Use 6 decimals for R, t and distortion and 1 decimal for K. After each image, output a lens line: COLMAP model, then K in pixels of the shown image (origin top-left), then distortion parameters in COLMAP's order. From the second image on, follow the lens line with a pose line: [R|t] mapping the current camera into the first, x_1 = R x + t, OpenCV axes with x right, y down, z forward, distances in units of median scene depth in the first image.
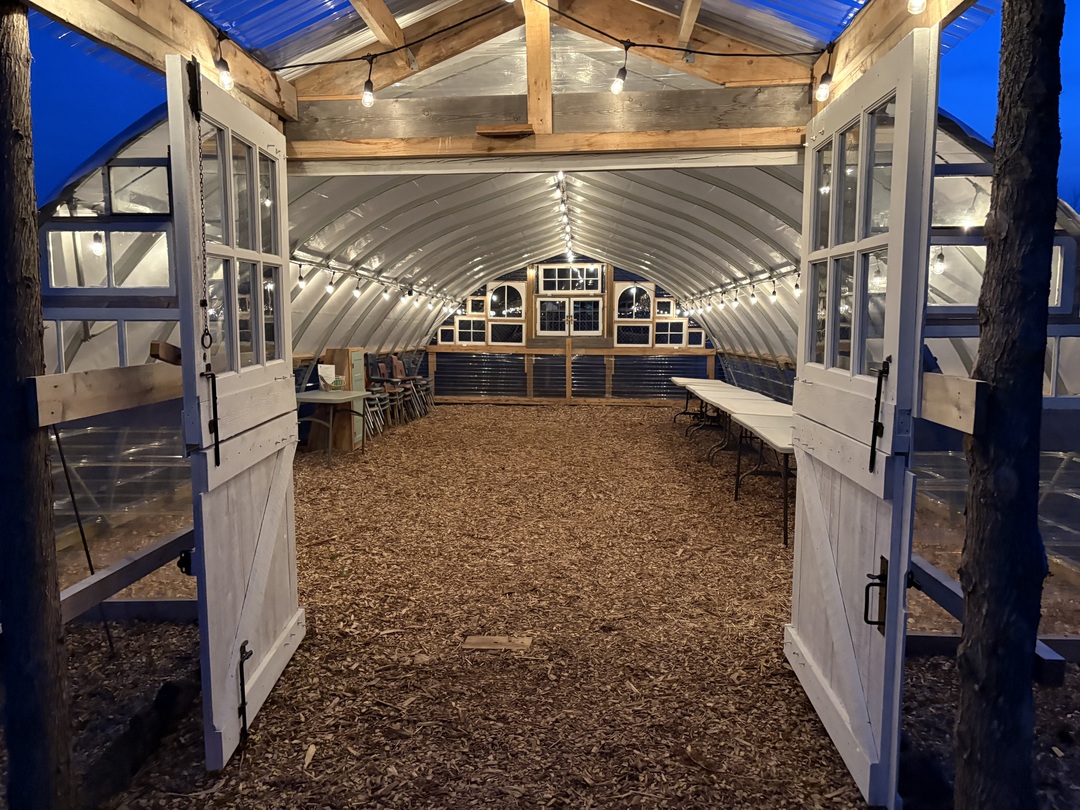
lens RADIAL K [[818.8, 0, 544.5], [0, 818.8, 413.6], [0, 0, 1]] dist [0.027785, -0.025629]
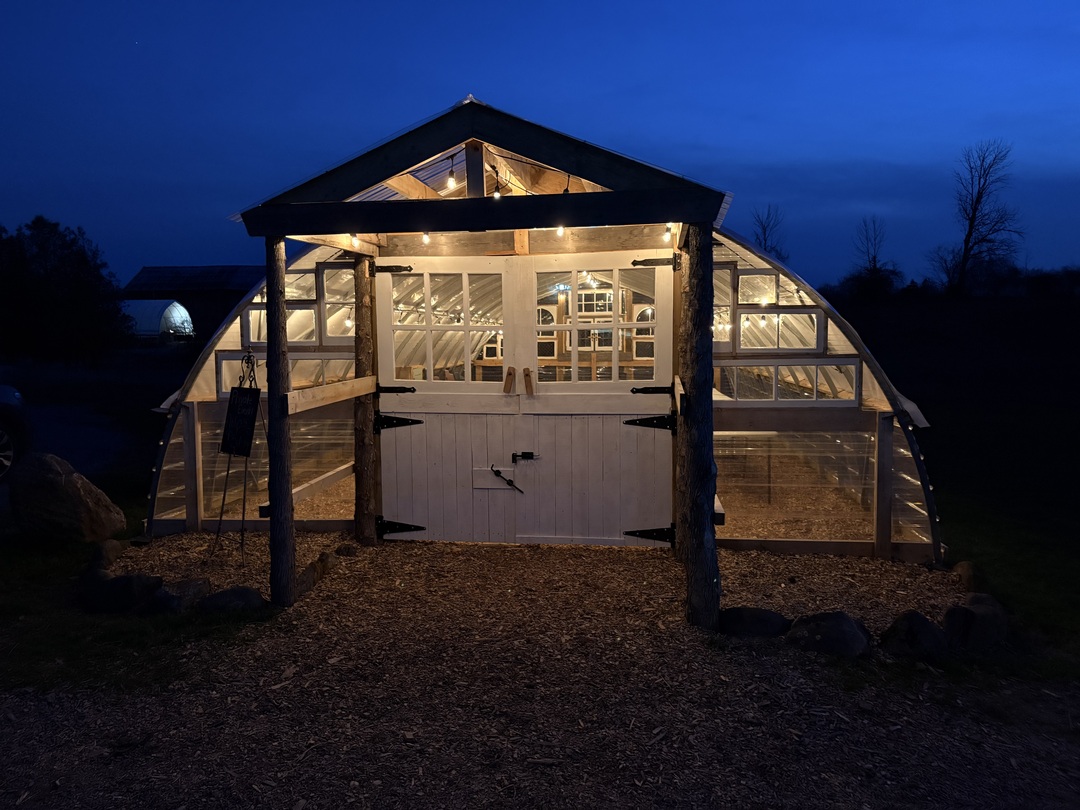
lens RADIAL K [[818.8, 0, 540.3], [0, 818.8, 405.6], [0, 0, 1]] dist [0.027785, -0.025629]
pose [[0.997362, -0.005342, -0.072386, 0.043357], [0.004029, 0.999825, -0.018276, 0.005720], [0.072471, 0.017936, 0.997209, -0.204166]]
